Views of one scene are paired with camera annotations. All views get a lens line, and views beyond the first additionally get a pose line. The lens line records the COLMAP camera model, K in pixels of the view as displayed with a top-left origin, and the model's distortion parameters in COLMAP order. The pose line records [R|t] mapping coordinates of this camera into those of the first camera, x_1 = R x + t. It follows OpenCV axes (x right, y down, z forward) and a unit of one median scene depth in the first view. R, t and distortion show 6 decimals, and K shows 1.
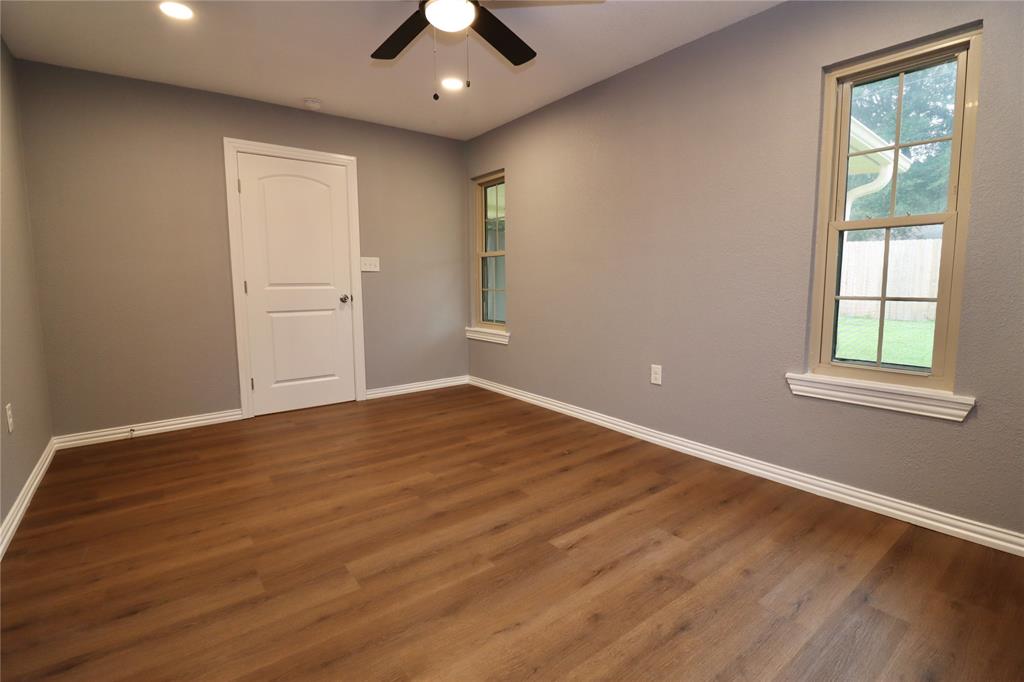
lens RADIAL K [[481.8, 0, 508.8], [0, 481.8, 338.6], [0, 0, 1]] dist [-0.004561, -0.010393]
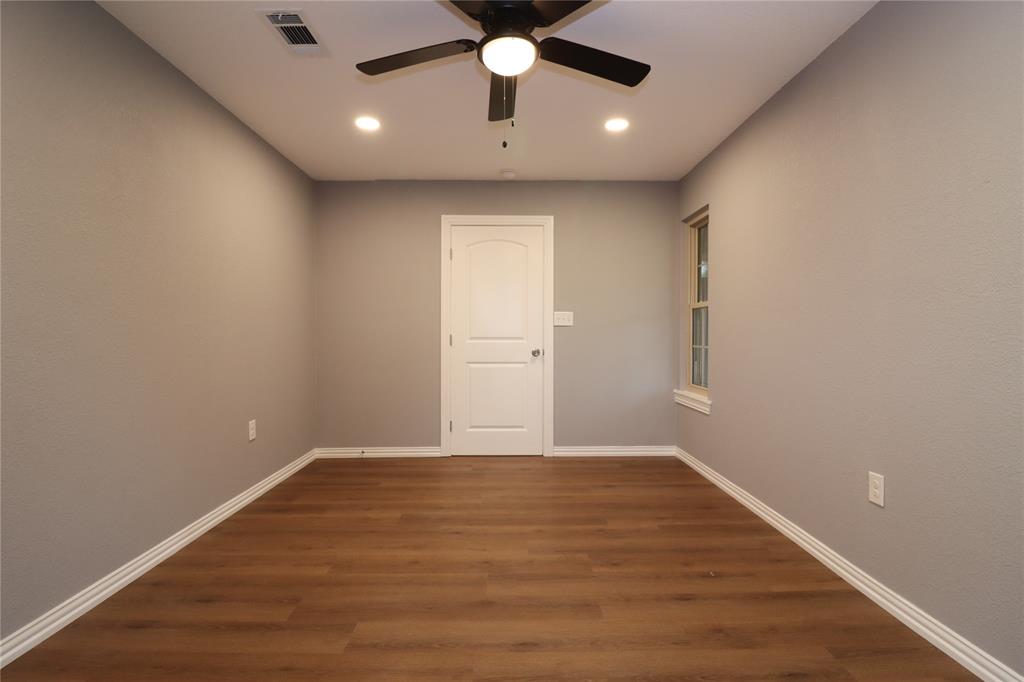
lens RADIAL K [[481.8, 0, 509.5], [0, 481.8, 338.6], [0, 0, 1]] dist [-0.004561, -0.010393]
pose [[0.802240, 0.012703, -0.596866, 0.284659], [-0.077623, 0.993506, -0.083188, -0.029776], [0.591933, 0.113068, 0.798017, 0.193815]]
